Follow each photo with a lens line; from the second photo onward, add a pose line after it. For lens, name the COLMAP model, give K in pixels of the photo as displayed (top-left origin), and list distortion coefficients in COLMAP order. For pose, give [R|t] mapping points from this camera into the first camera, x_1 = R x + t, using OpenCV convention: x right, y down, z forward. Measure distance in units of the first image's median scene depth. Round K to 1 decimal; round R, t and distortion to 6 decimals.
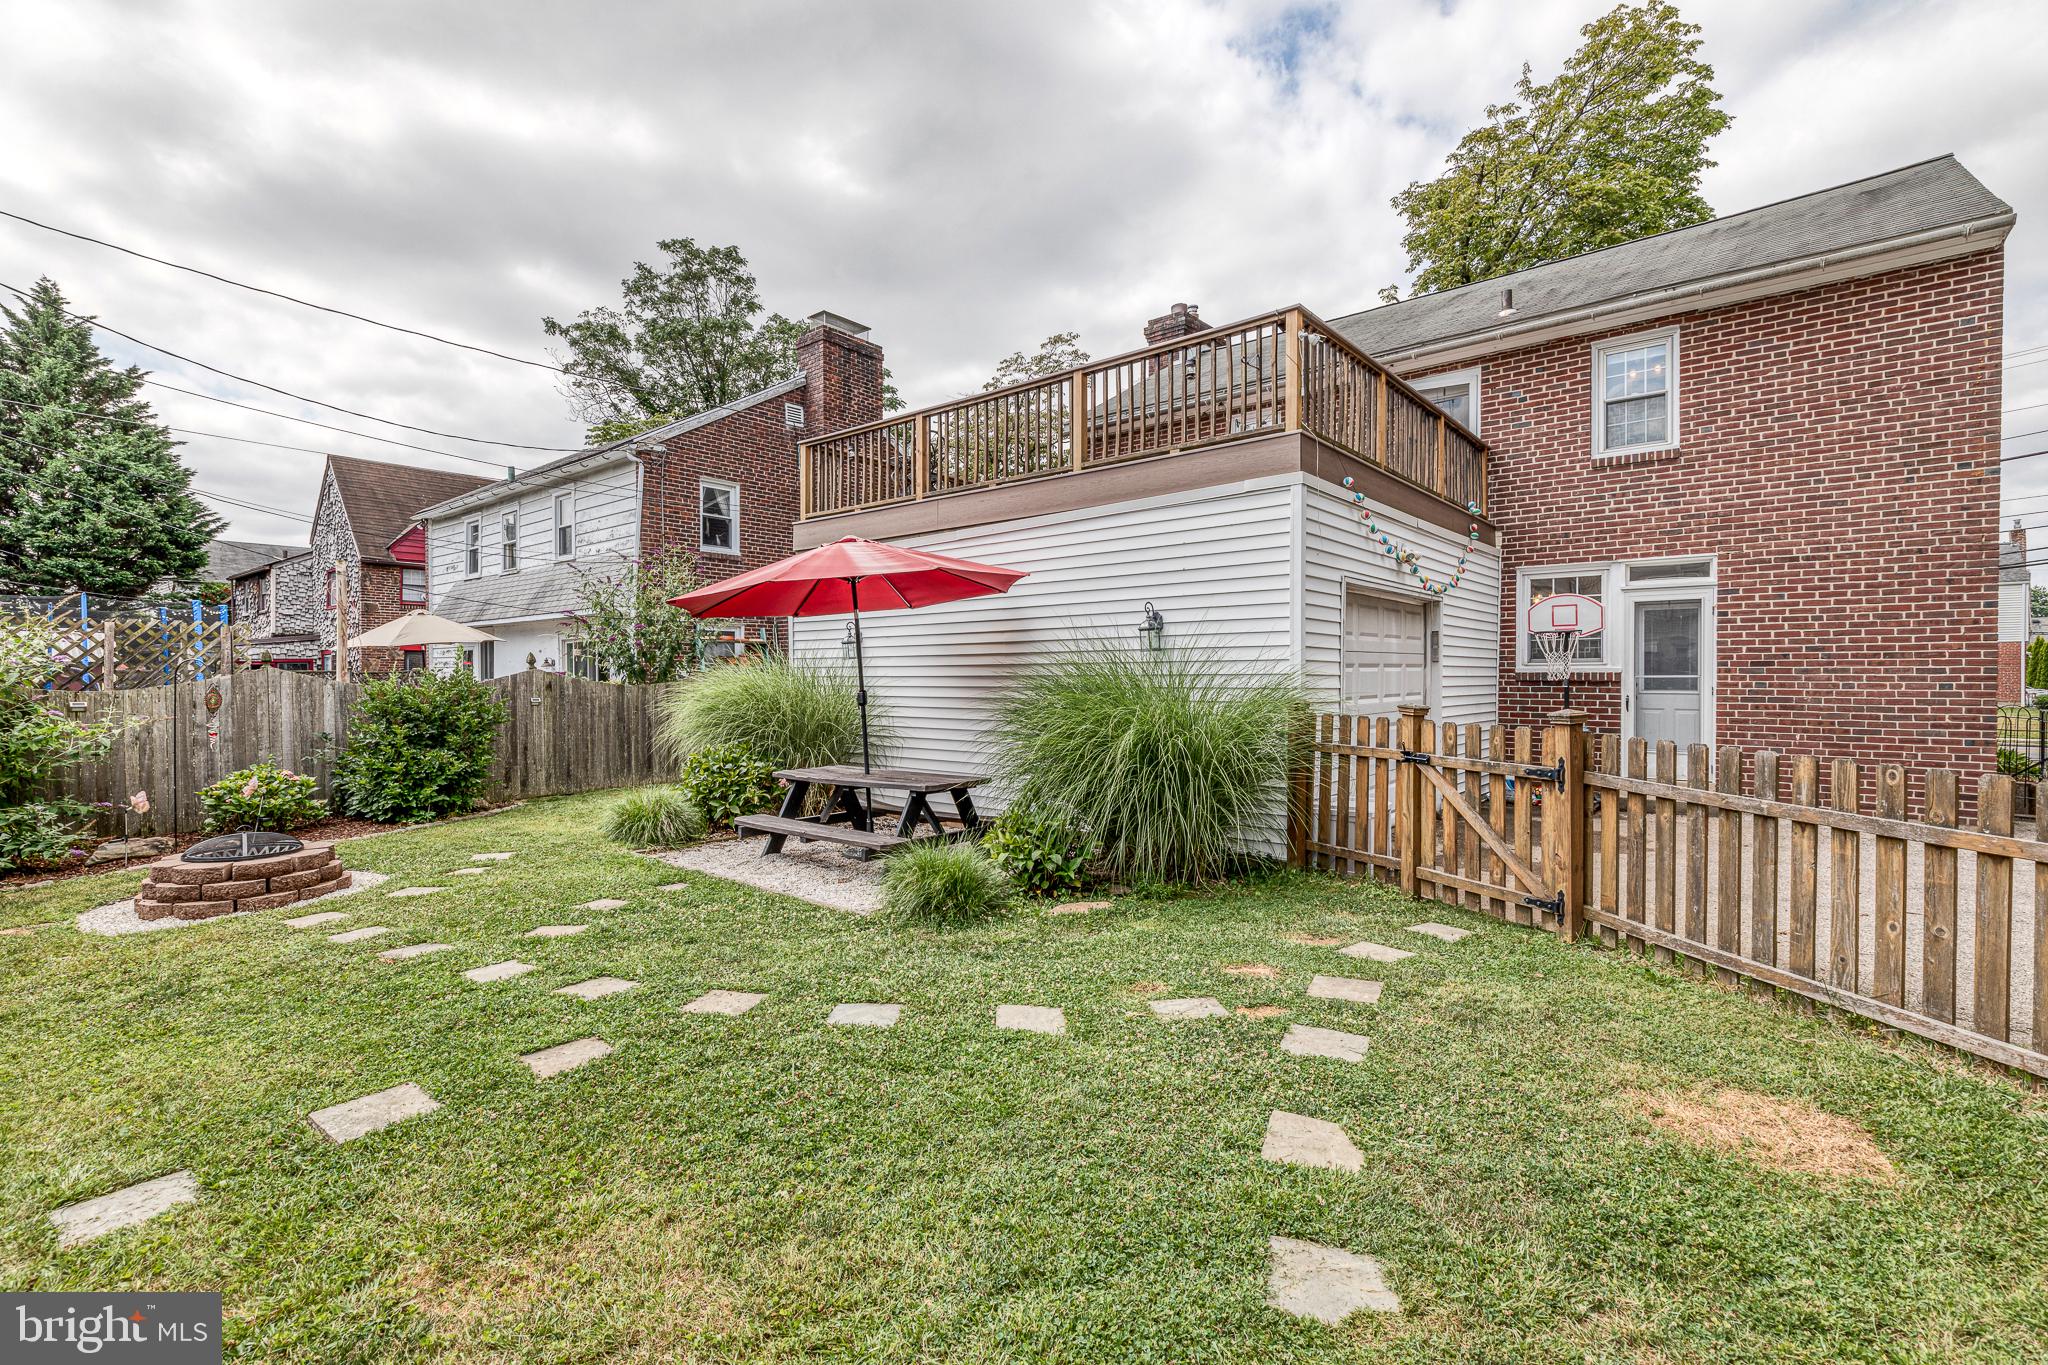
lens RADIAL K [[922.6, 0, 1024.0], [0, 922.6, 682.5], [0, 0, 1]] dist [0.001052, -0.000150]
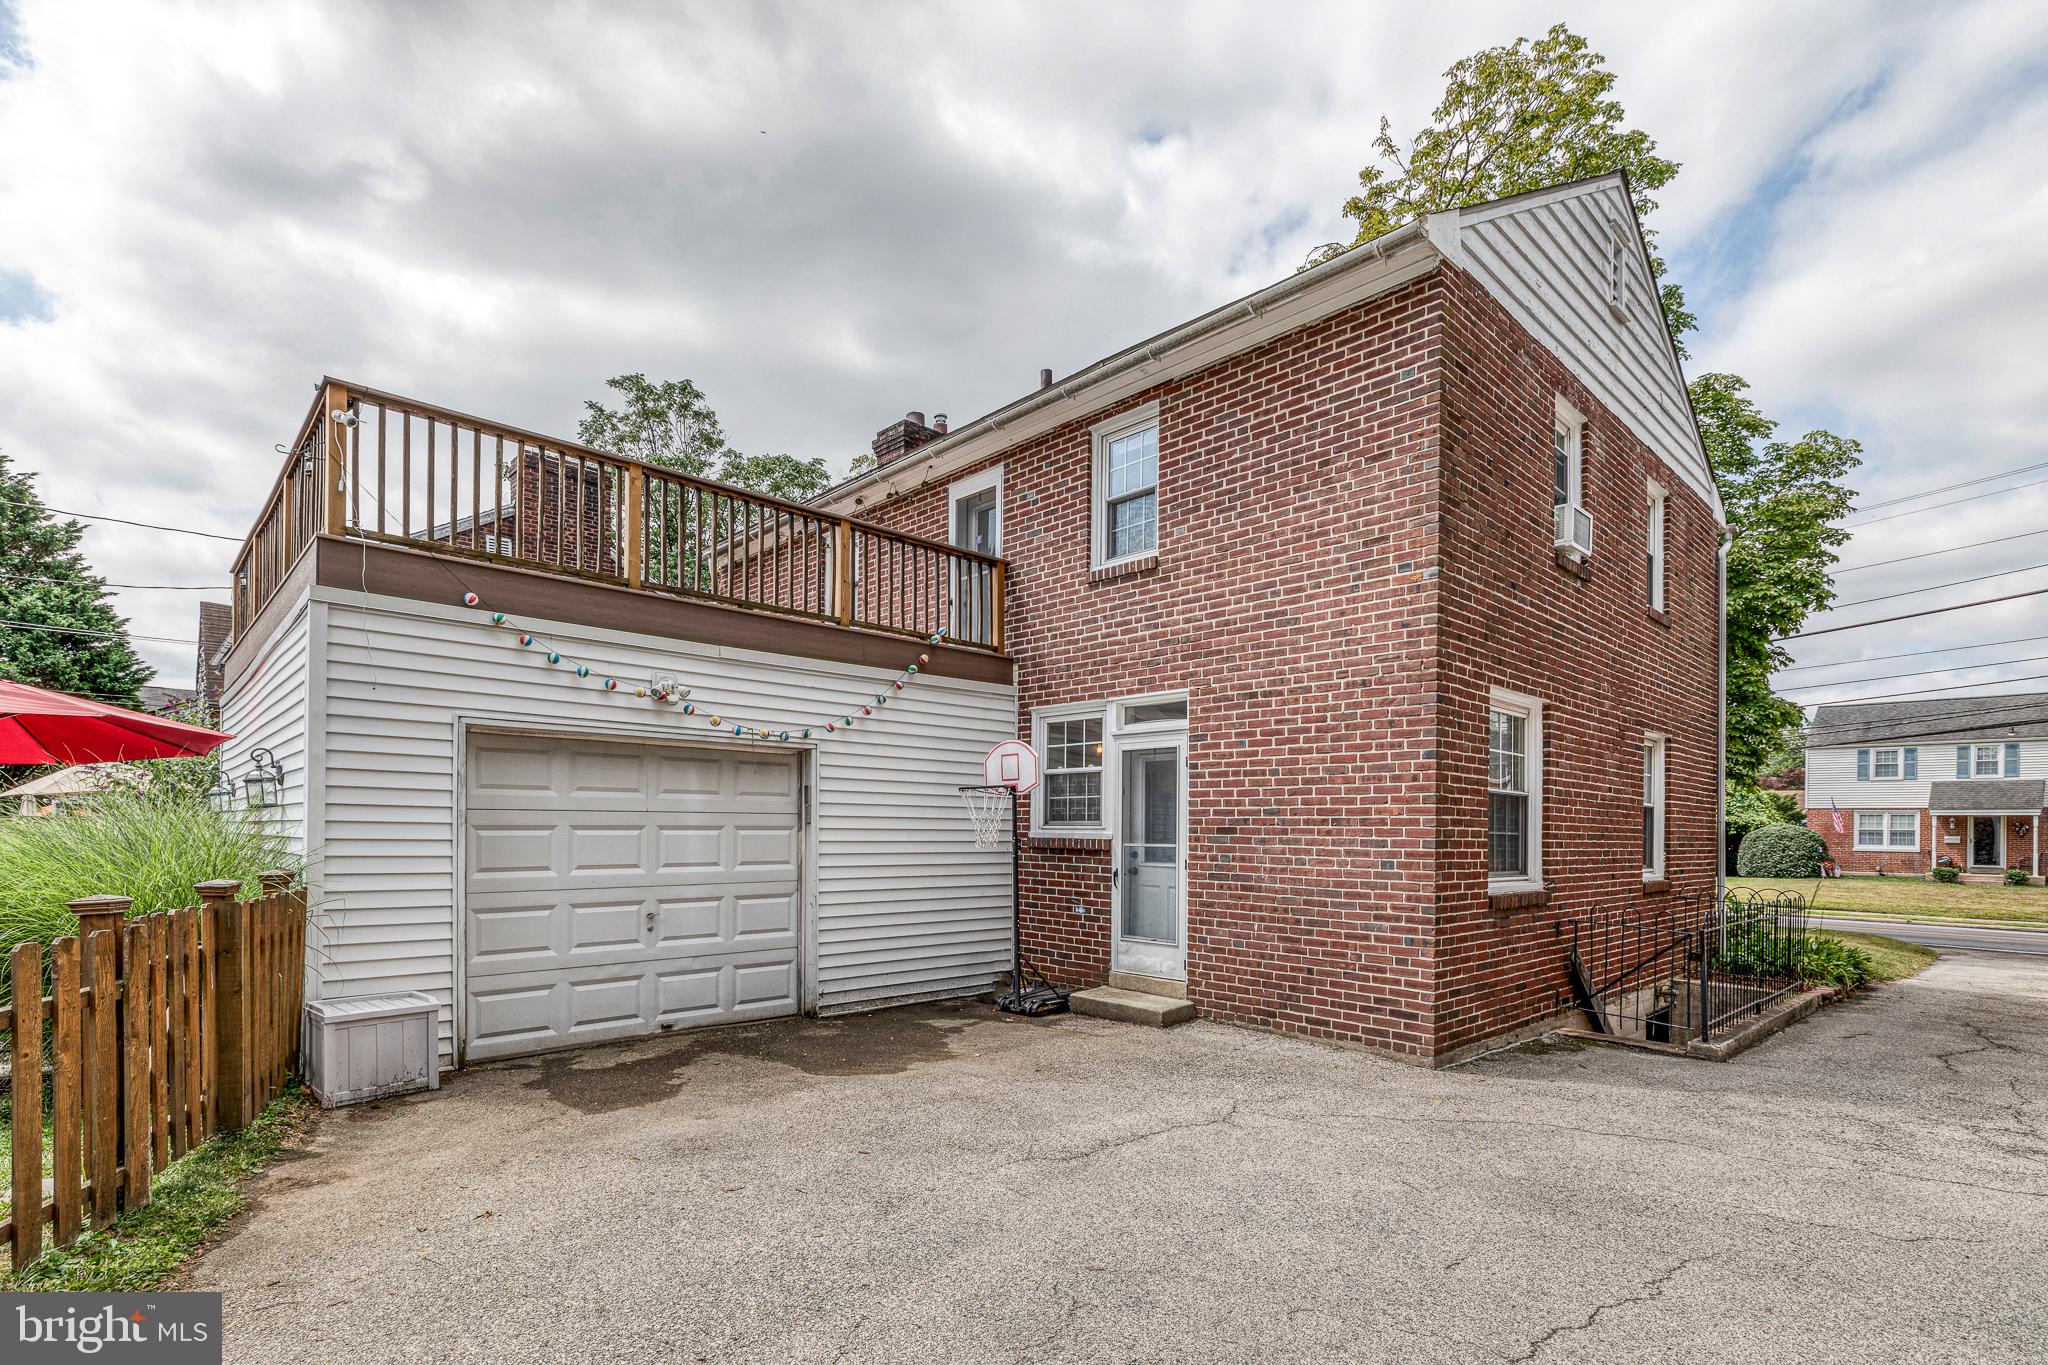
lens RADIAL K [[973.3, 0, 1024.0], [0, 973.3, 832.5], [0, 0, 1]] dist [-0.001661, -0.000556]
pose [[0.992968, 0.012460, -0.117726, 0.705044], [-0.012925, 0.999911, -0.003189, -0.013745], [0.117676, 0.004688, 0.993041, 0.164528]]
